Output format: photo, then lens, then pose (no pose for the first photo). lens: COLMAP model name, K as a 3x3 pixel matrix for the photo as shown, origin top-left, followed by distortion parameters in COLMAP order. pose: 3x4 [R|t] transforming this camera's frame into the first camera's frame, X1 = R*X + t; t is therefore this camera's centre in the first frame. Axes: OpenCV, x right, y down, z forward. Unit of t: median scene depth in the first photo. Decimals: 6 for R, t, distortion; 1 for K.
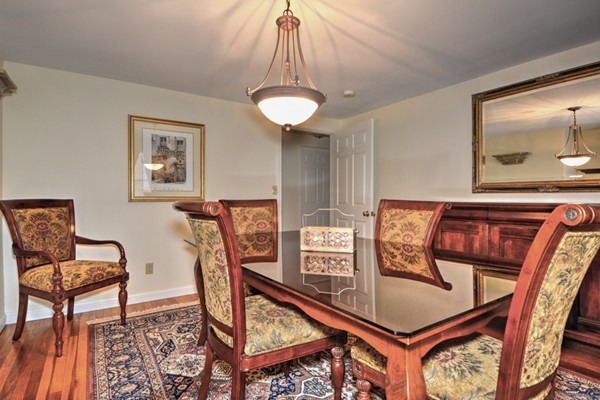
lens RADIAL K [[294.4, 0, 297.3], [0, 294.4, 197.6], [0, 0, 1]] dist [0.002608, -0.011994]
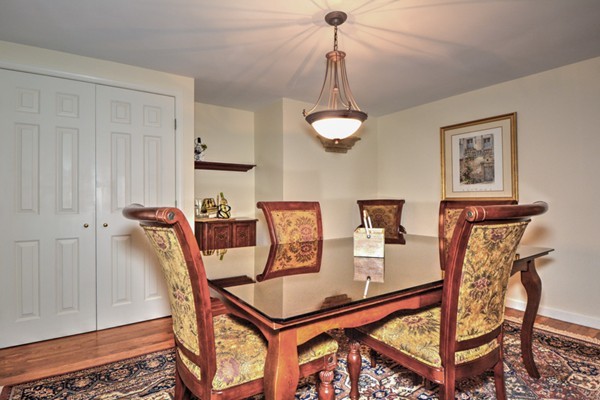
lens RADIAL K [[294.4, 0, 297.3], [0, 294.4, 197.6], [0, 0, 1]] dist [0.002608, -0.011994]
pose [[0.067155, -0.003452, -0.997737, 0.512953], [0.003460, 0.999989, -0.003227, -0.001308], [0.997737, -0.003235, 0.067166, 0.332439]]
